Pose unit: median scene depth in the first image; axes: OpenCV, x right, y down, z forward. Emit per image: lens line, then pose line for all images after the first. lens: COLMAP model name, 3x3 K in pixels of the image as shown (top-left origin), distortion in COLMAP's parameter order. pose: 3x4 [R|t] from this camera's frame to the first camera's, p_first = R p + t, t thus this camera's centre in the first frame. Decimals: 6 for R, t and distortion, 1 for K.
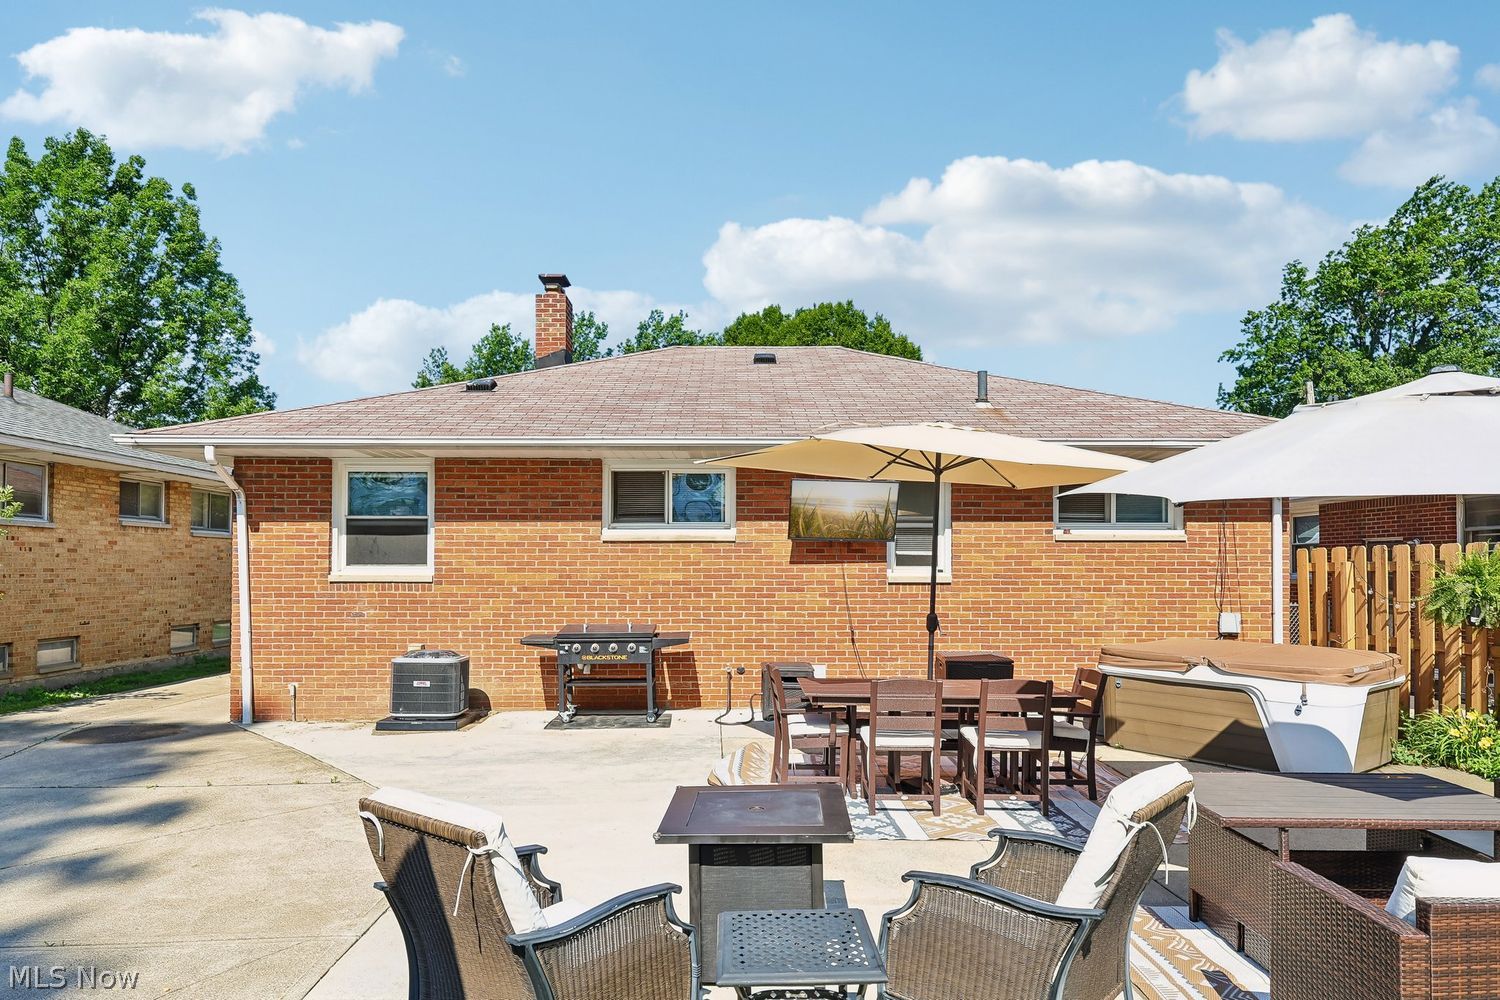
lens RADIAL K [[932.6, 0, 750.0], [0, 932.6, 500.0], [0, 0, 1]] dist [0.003350, 0.000823]
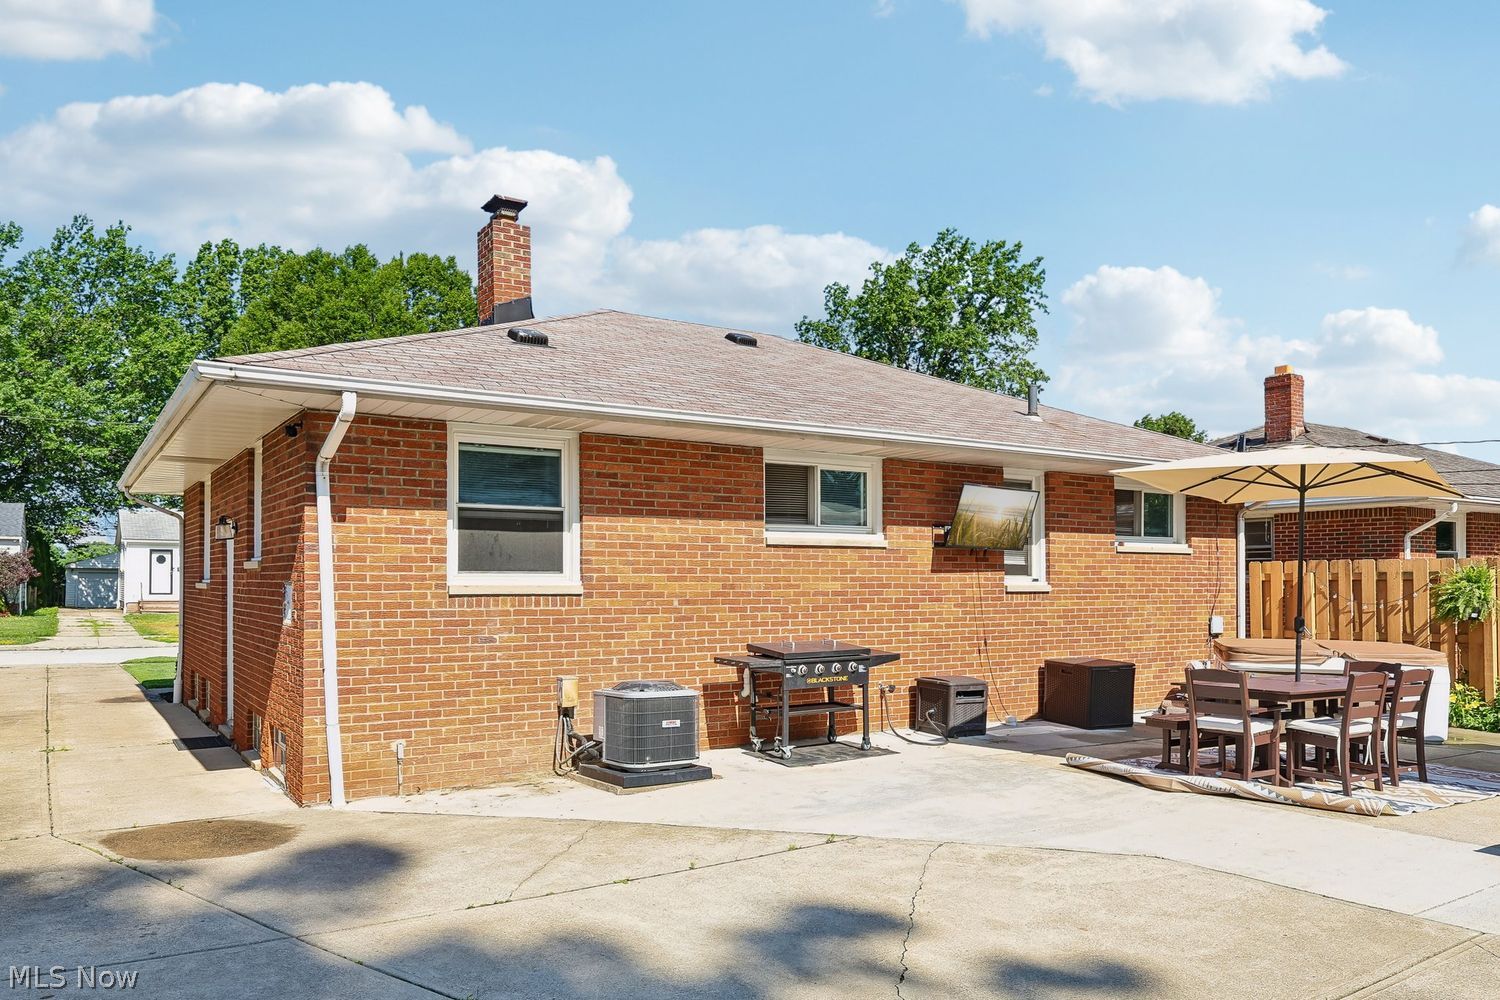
lens RADIAL K [[1083.8, 0, 750.0], [0, 1083.8, 500.0], [0, 0, 1]] dist [-0.001231, 0.001305]
pose [[0.840604, 0.040181, 0.540158, -0.705904], [-0.039571, 0.999136, -0.012742, 0.016518], [-0.540203, -0.010663, 0.841467, 0.178622]]
